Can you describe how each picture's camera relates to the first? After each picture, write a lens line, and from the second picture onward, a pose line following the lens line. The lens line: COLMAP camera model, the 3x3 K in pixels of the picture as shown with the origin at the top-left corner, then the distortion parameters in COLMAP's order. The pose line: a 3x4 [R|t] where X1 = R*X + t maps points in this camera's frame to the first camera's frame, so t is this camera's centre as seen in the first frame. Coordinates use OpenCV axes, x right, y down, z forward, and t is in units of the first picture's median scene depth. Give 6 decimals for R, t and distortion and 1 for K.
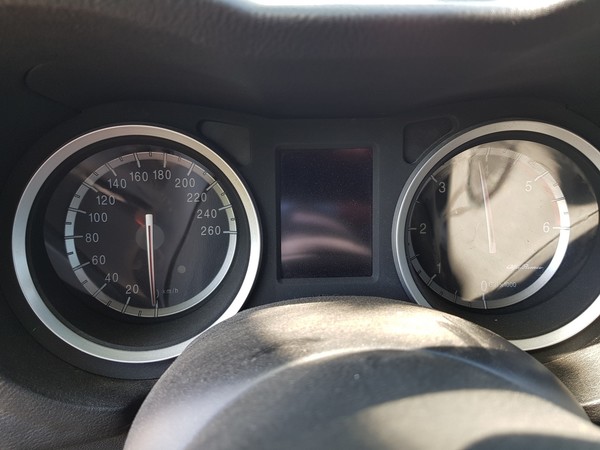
lens RADIAL K [[458.0, 0, 299.5], [0, 458.0, 224.7], [0, 0, 1]] dist [0.032919, -0.054167]
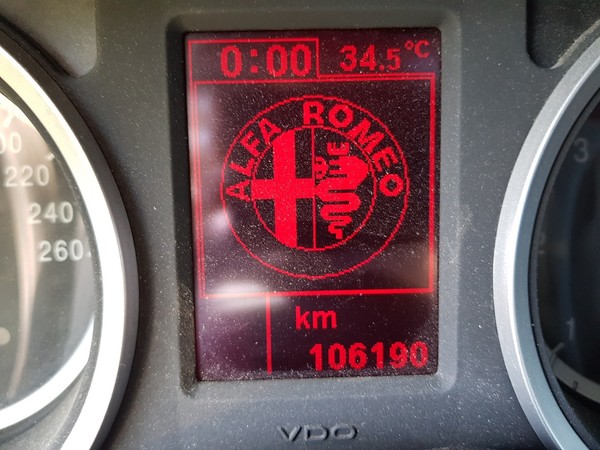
lens RADIAL K [[458.0, 0, 300.4], [0, 458.0, 225.3], [0, 0, 1]] dist [0.032919, -0.054167]
pose [[0.999668, -0.005392, -0.025196, 0.056598], [0.005333, 0.999983, -0.002379, -0.010491], [0.025208, 0.002244, 0.999680, 0.623230]]
